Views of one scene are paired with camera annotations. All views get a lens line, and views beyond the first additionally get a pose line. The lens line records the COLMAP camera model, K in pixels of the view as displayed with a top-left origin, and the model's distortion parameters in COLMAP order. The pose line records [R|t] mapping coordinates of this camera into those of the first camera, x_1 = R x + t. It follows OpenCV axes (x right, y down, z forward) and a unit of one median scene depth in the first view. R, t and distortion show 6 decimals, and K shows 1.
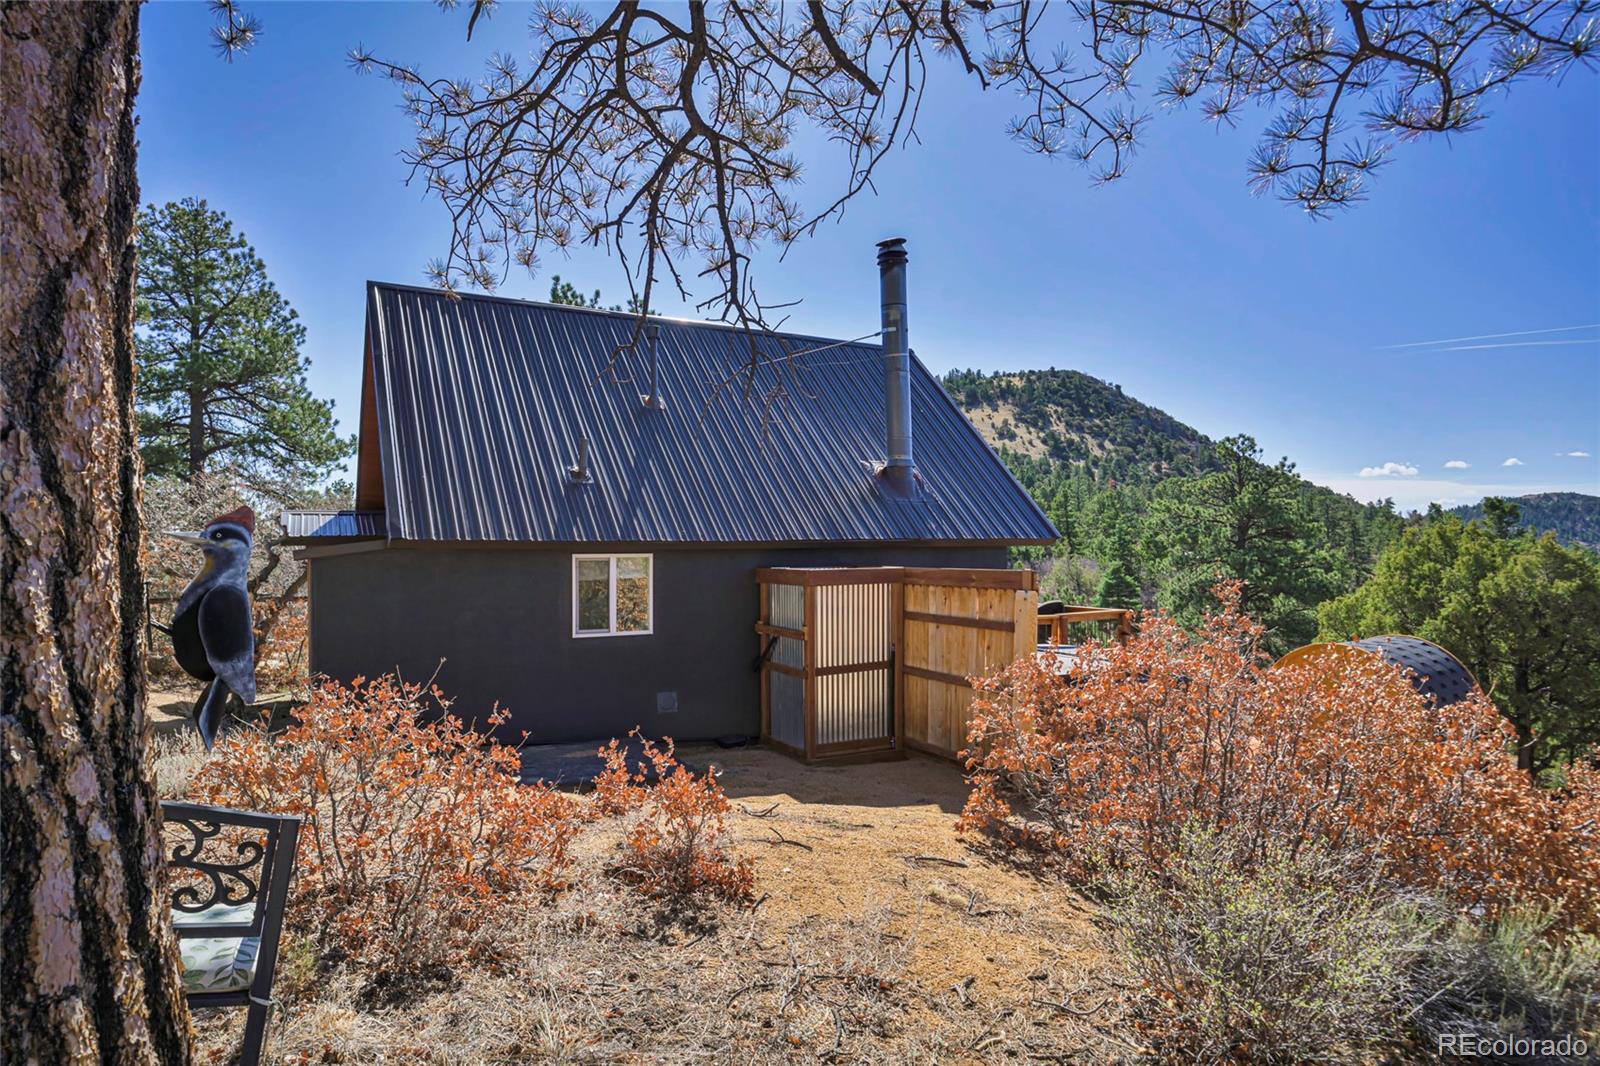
lens RADIAL K [[913.0, 0, 807.2], [0, 913.0, 547.8], [0, 0, 1]] dist [-0.035094, 0.008411]
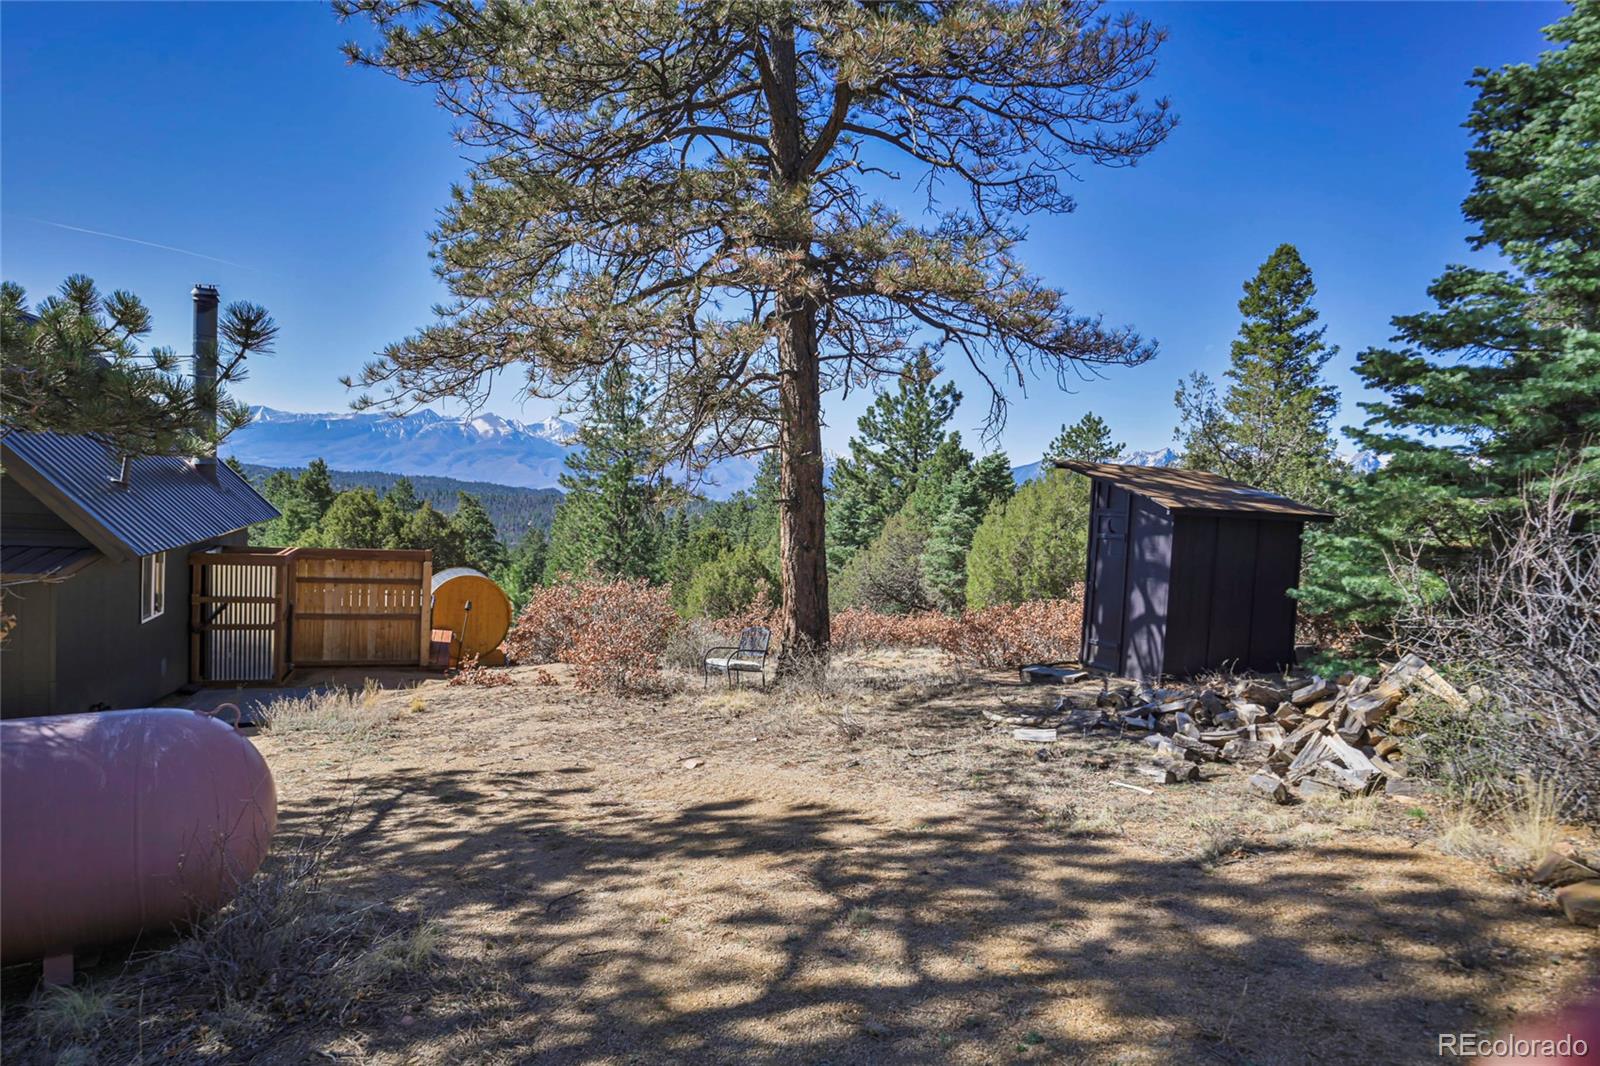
lens RADIAL K [[919.3, 0, 812.3], [0, 919.3, 546.1], [0, 0, 1]] dist [-0.025892, 0.000937]
pose [[0.147682, -0.051758, 0.987680, -0.822807], [-0.059646, 0.996346, 0.061131, -0.080699], [-0.987235, -0.067939, 0.144055, -0.016310]]
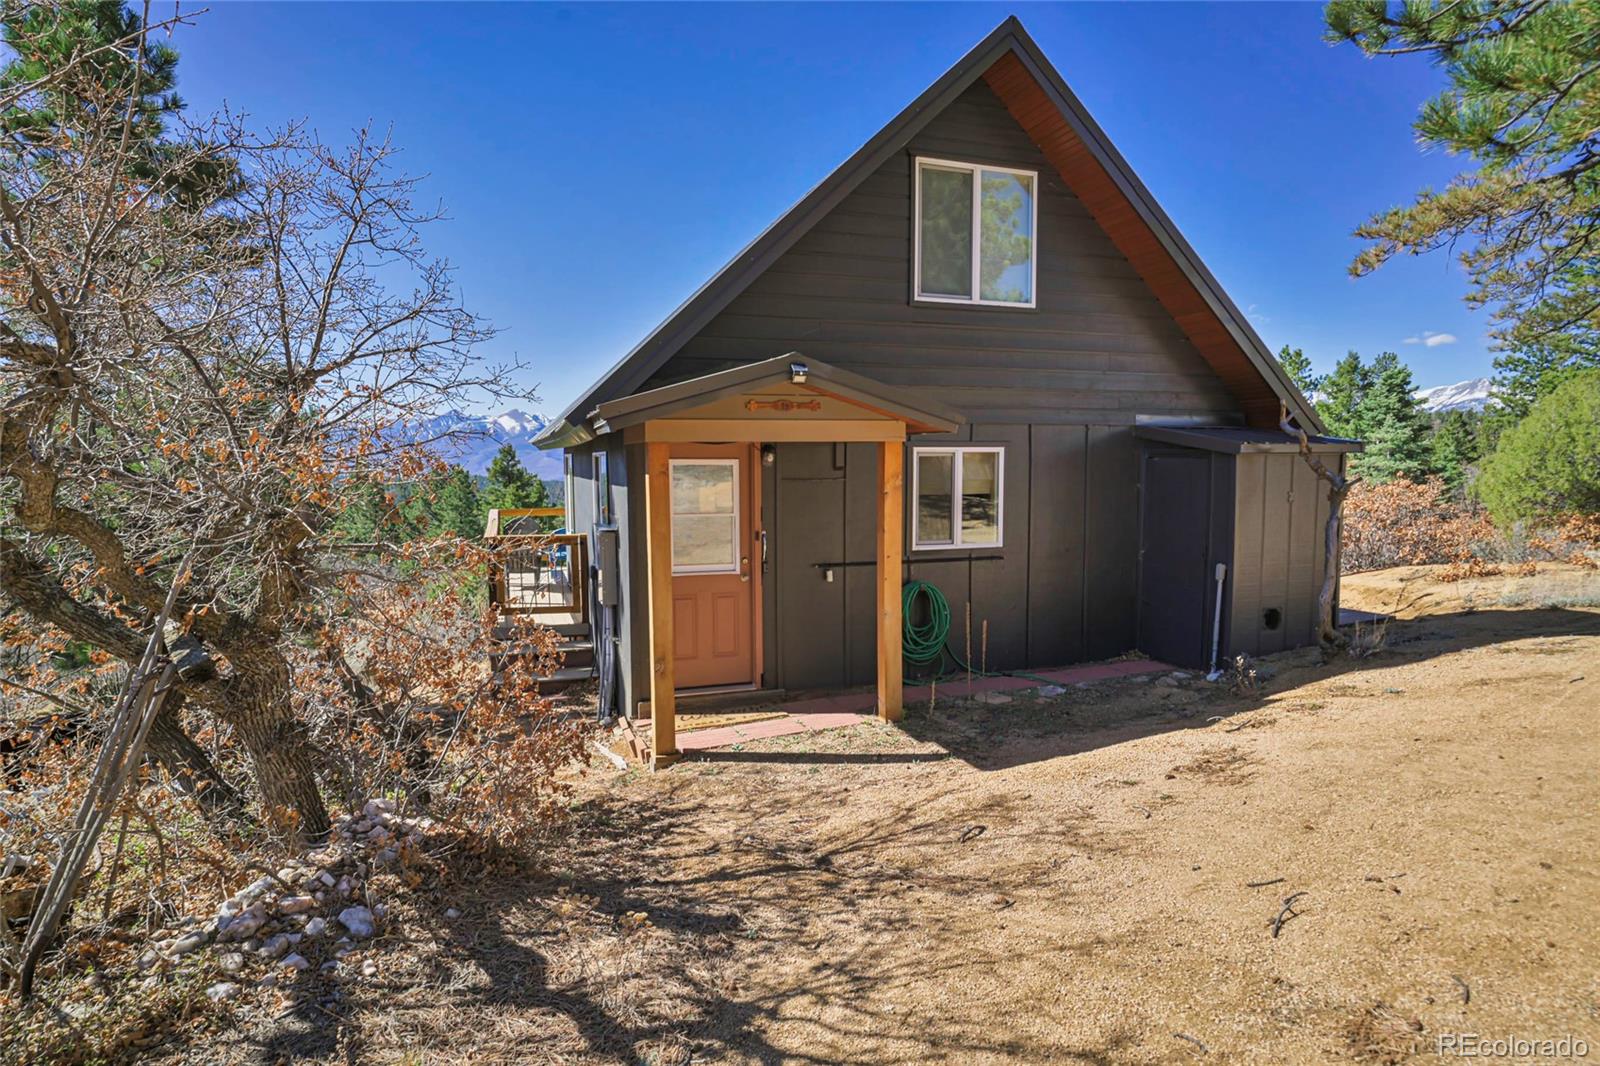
lens RADIAL K [[913.0, 0, 807.2], [0, 913.0, 547.8], [0, 0, 1]] dist [-0.035094, 0.008411]
pose [[0.175861, -0.089780, 0.980312, -0.878139], [0.005014, 0.995901, 0.090308, 0.015704], [-0.984402, -0.010966, 0.175590, 0.797098]]
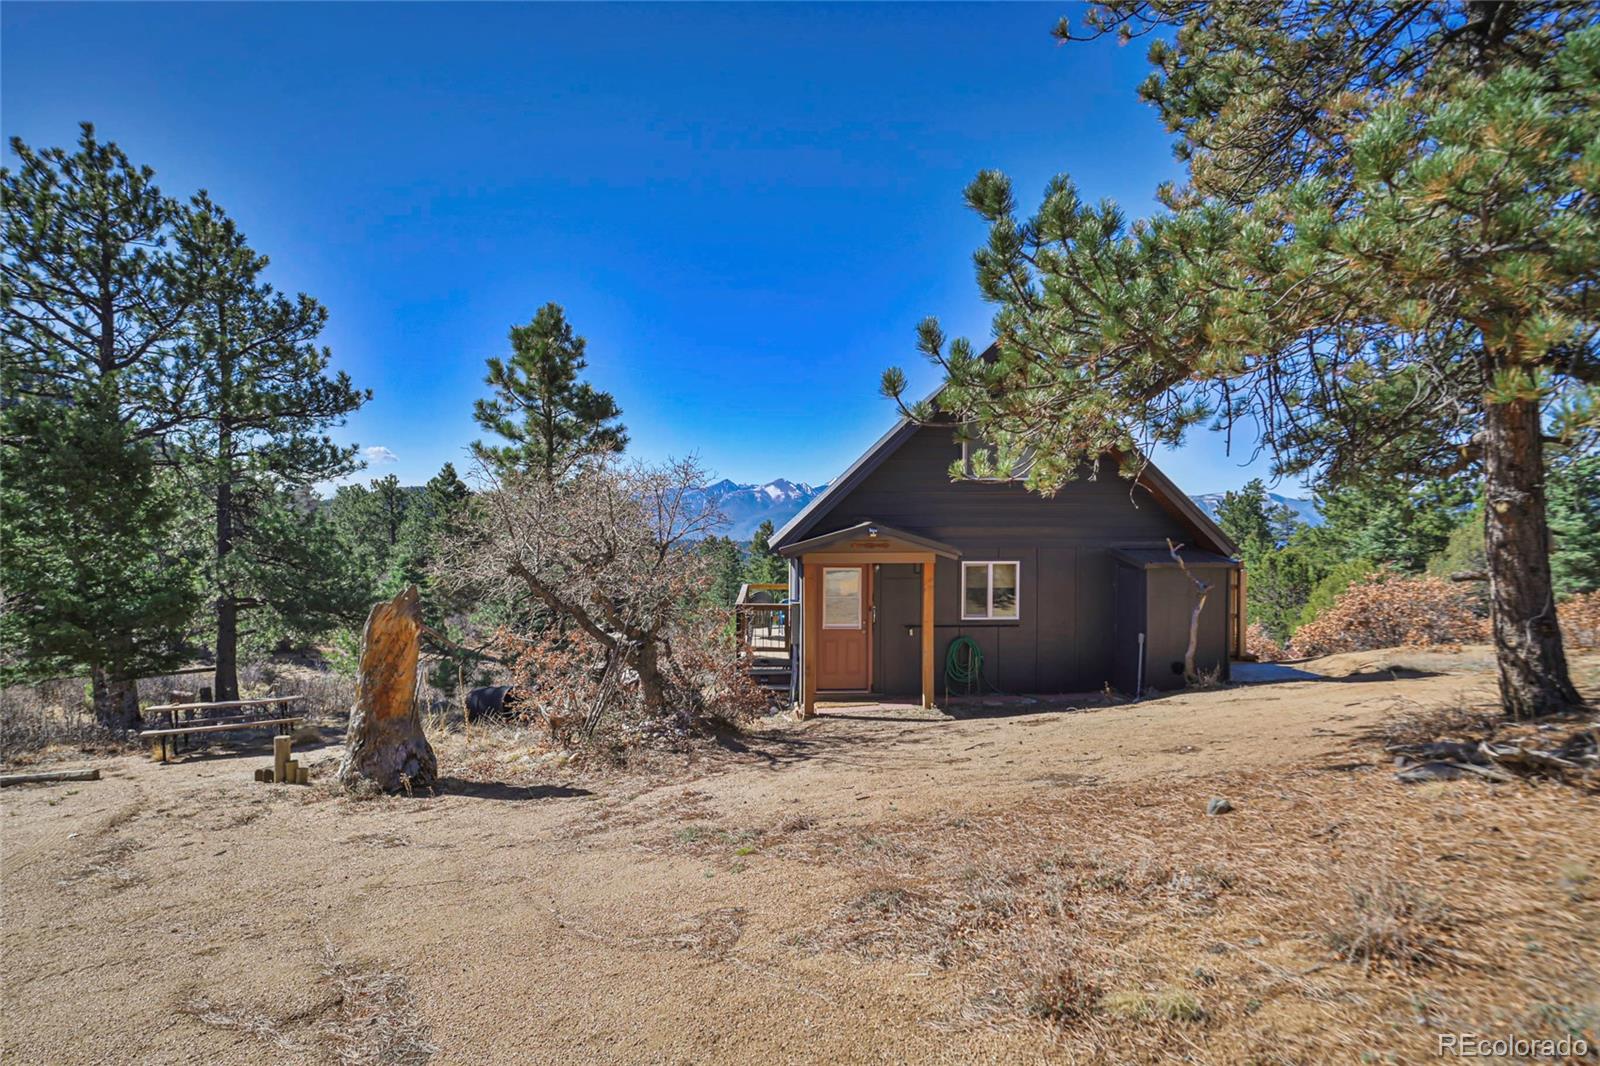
lens RADIAL K [[913.0, 0, 807.2], [0, 913.0, 547.8], [0, 0, 1]] dist [-0.035094, 0.008411]
pose [[0.440119, -0.013878, 0.897832, -1.252037], [-0.001731, 0.999866, 0.016303, -0.022904], [-0.897938, -0.008729, 0.440036, 0.562091]]
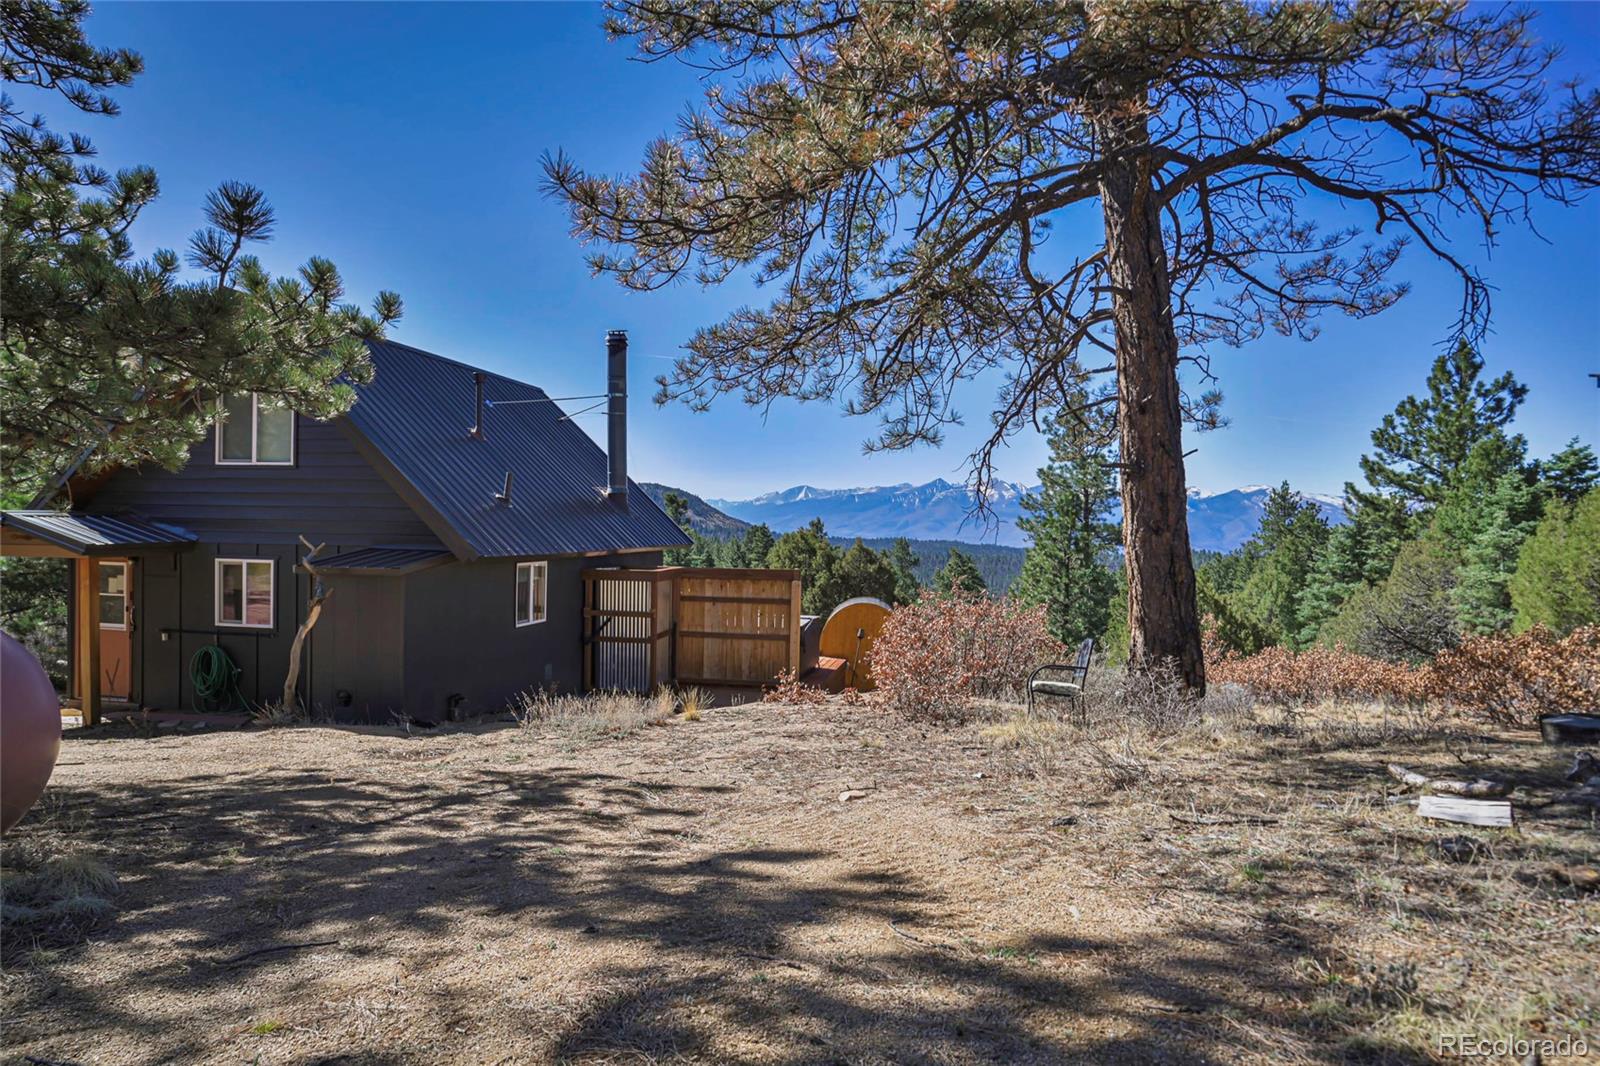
lens RADIAL K [[913.0, 0, 807.2], [0, 913.0, 547.8], [0, 0, 1]] dist [-0.035094, 0.008411]
pose [[0.637238, -0.002759, 0.770662, -0.628694], [-0.020002, 0.999598, 0.020117, -0.030403], [-0.770407, -0.028234, 0.636927, -0.084447]]
